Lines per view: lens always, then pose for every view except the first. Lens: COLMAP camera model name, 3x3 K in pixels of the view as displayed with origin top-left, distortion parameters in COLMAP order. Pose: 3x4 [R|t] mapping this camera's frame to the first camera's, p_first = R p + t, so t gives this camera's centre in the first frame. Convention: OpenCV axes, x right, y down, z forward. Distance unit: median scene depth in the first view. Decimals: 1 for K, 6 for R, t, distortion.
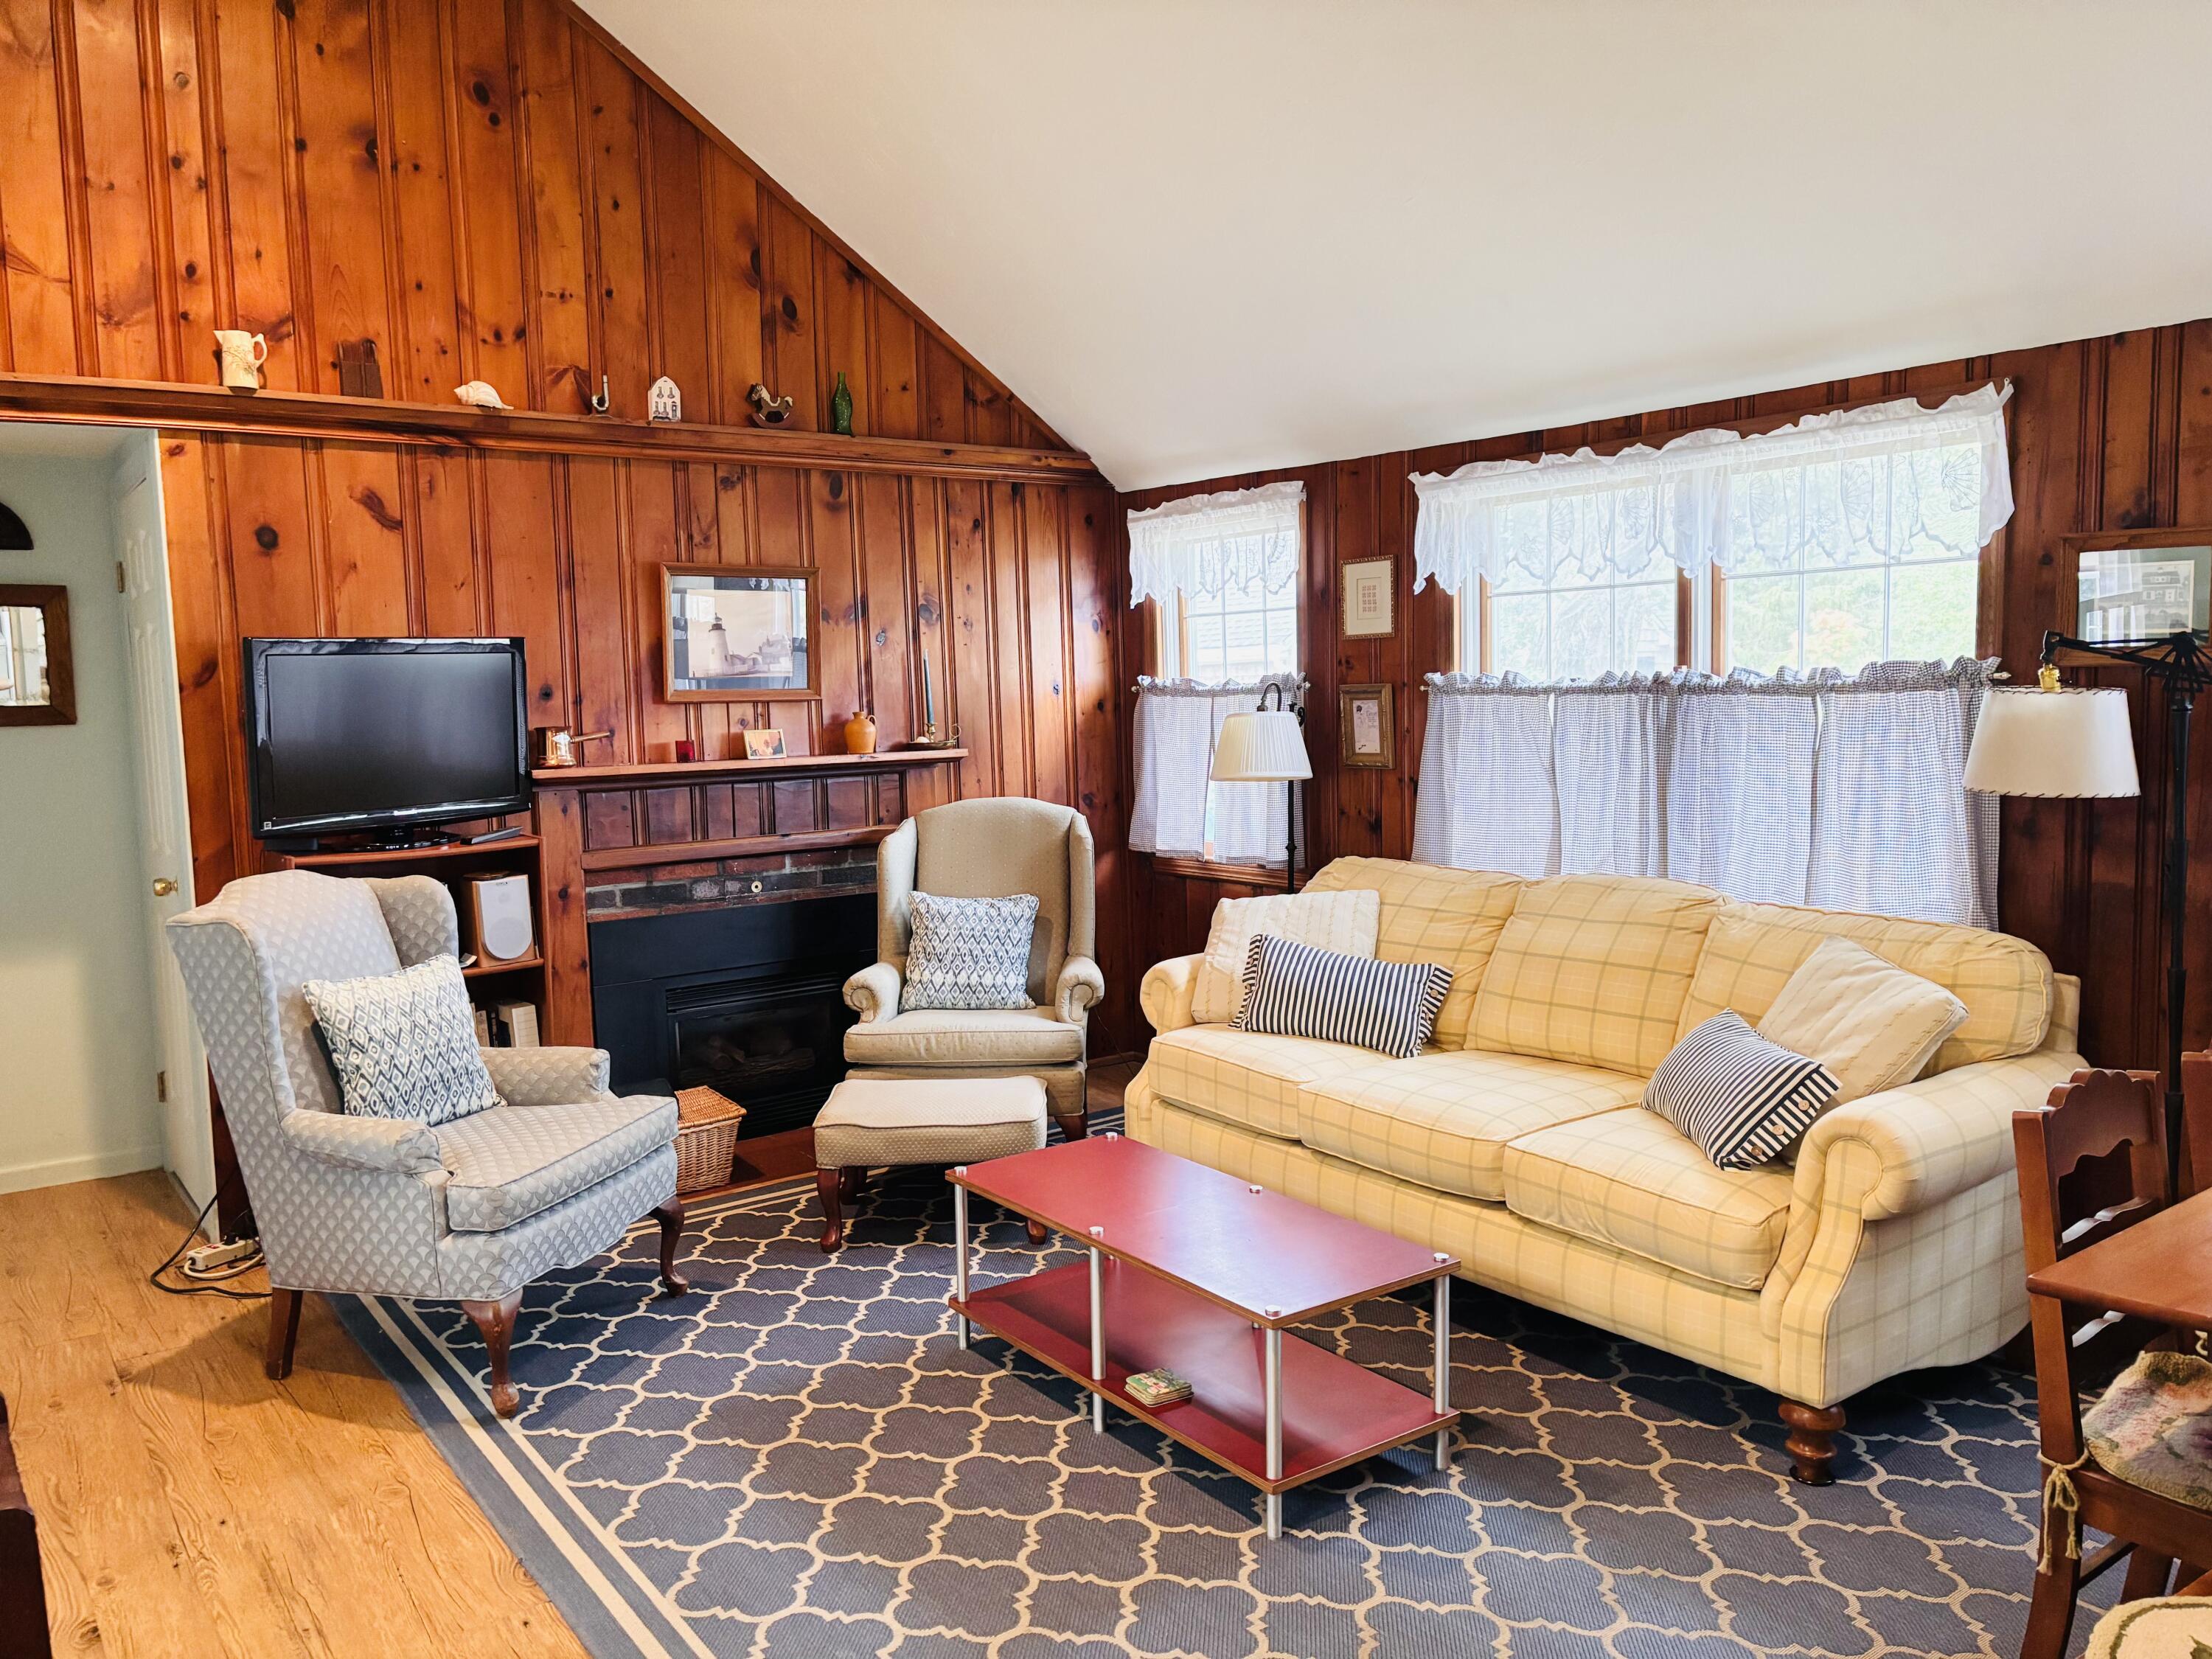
lens RADIAL K [[1663.6, 0, 1110.0], [0, 1663.6, 817.5], [0, 0, 1]] dist [0.054280, -0.045893]
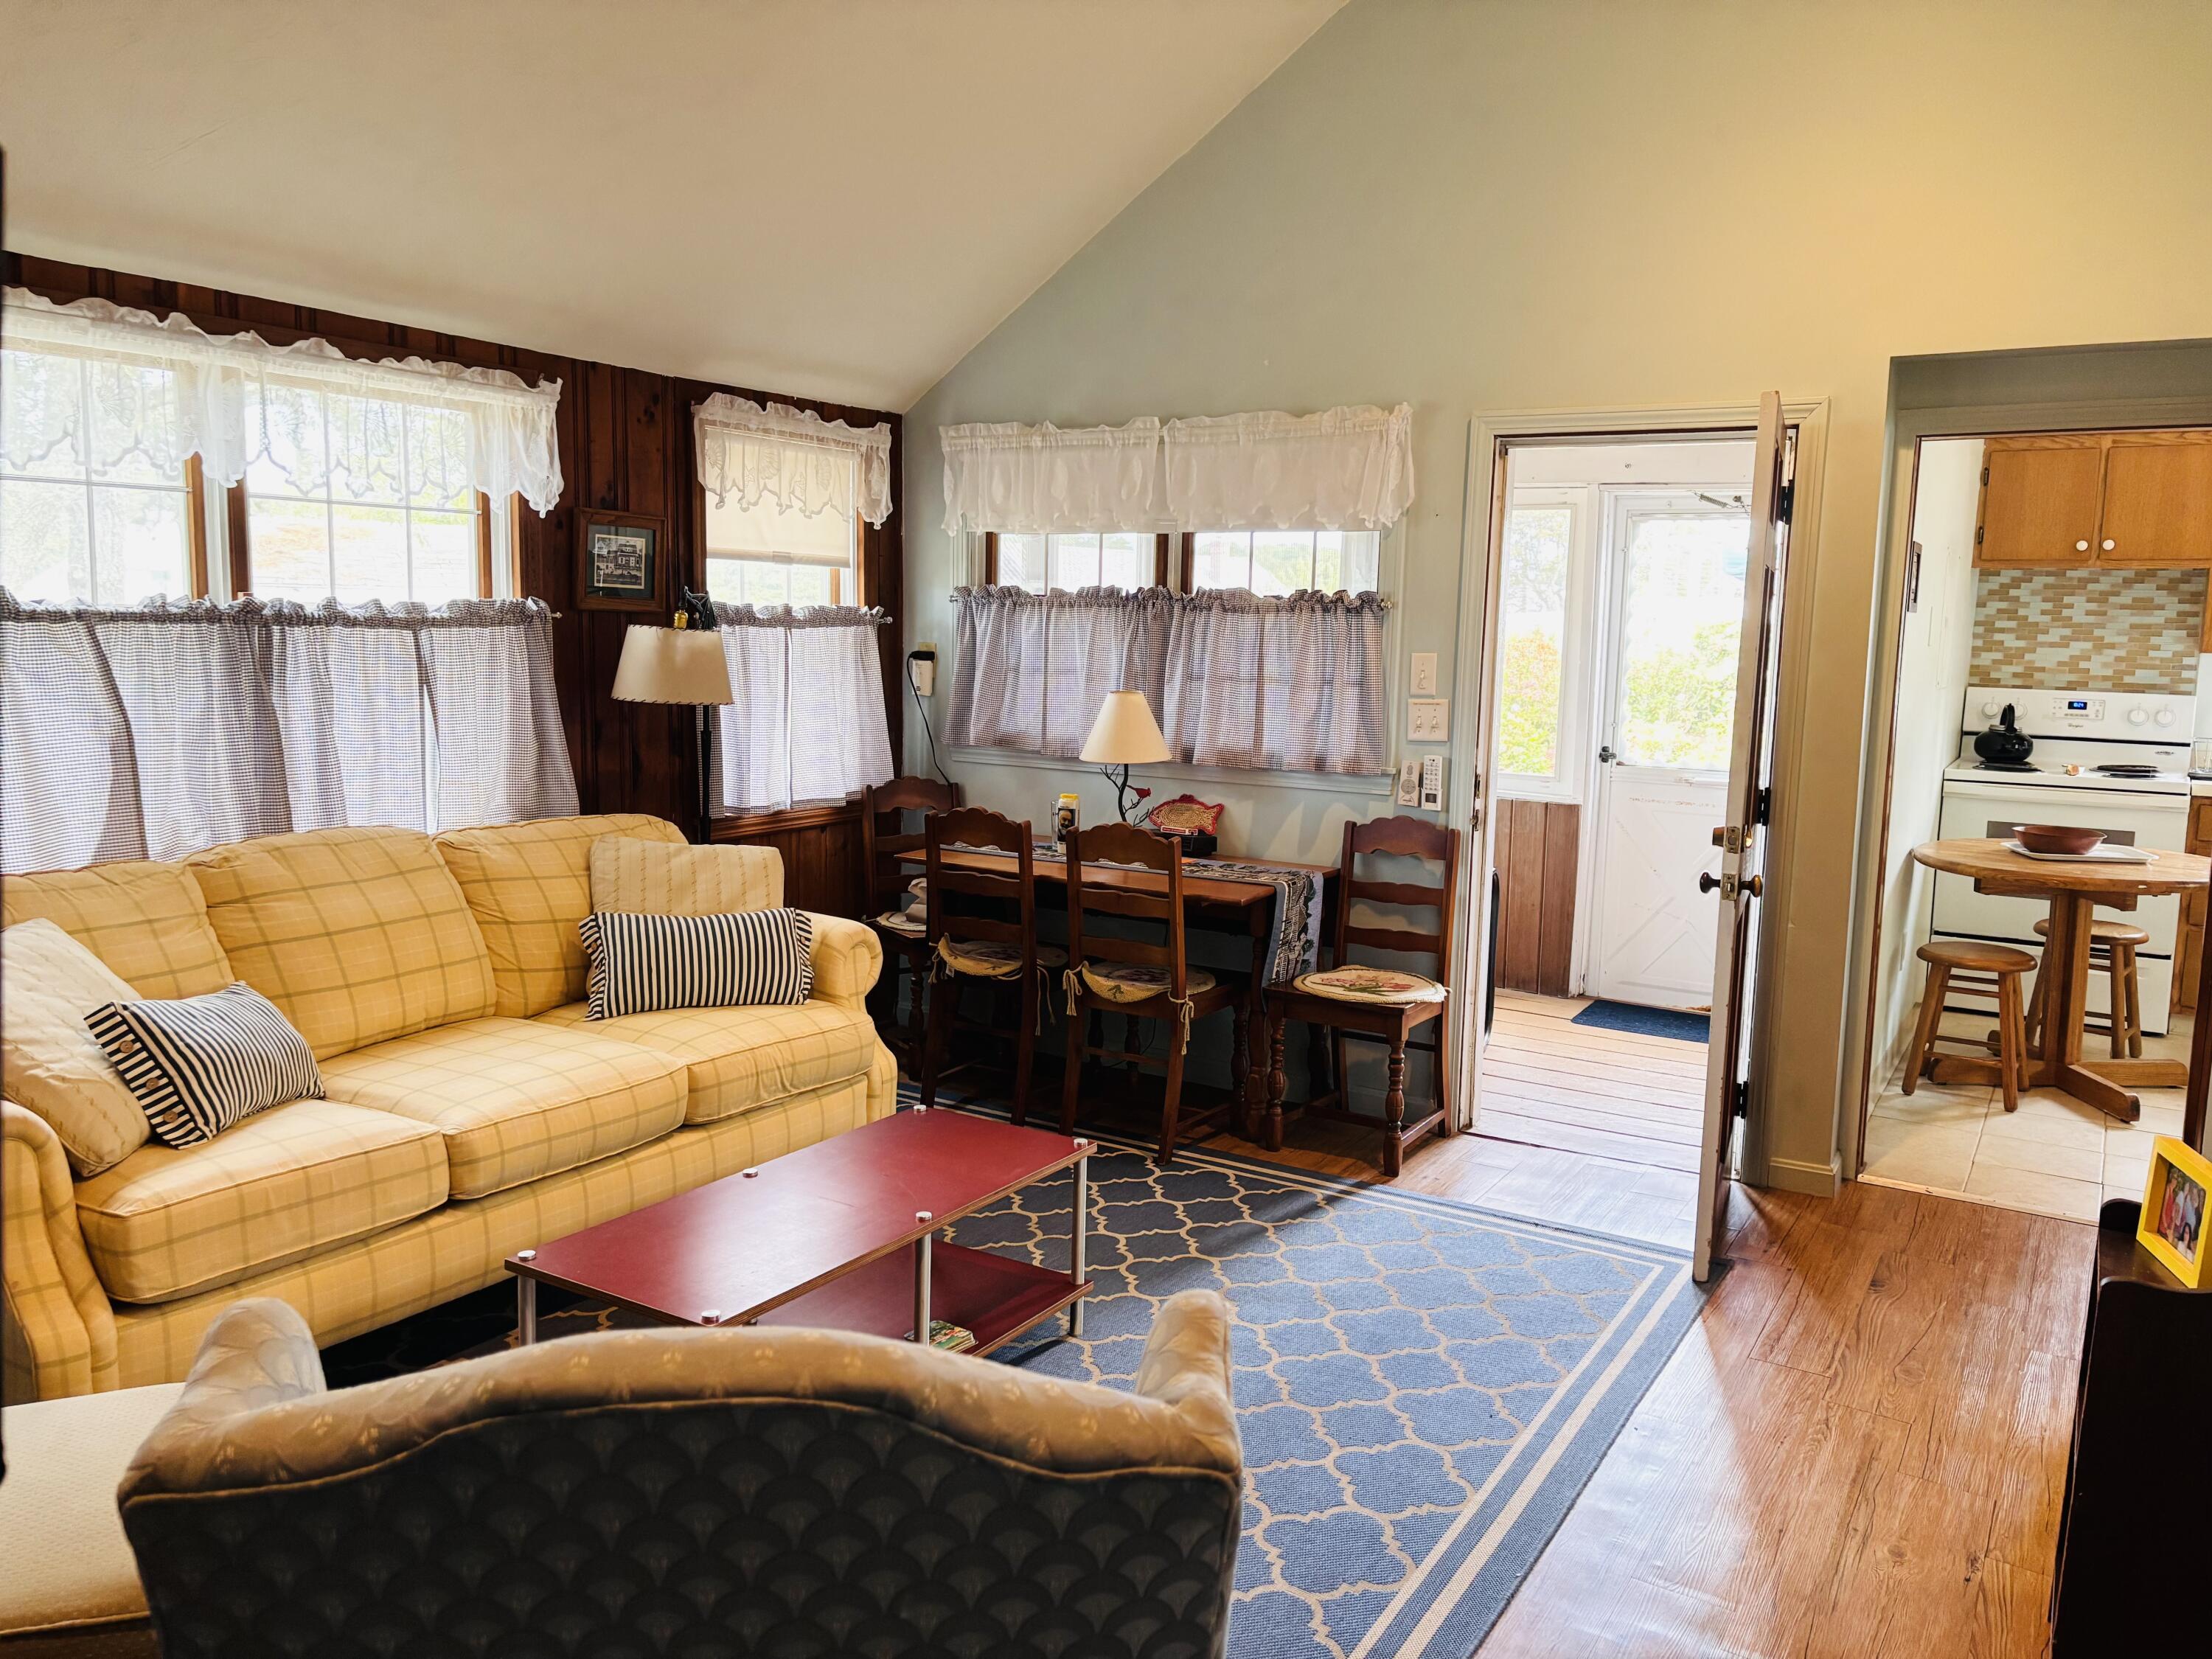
lens RADIAL K [[1663.6, 0, 1094.0], [0, 1663.6, 814.9], [0, 0, 1]] dist [0.054280, -0.045893]
pose [[-0.378897, -0.092308, 0.920824, -0.723795], [0.066888, 0.989679, 0.126733, -0.063497], [-0.923019, 0.109611, -0.368812, 1.027556]]
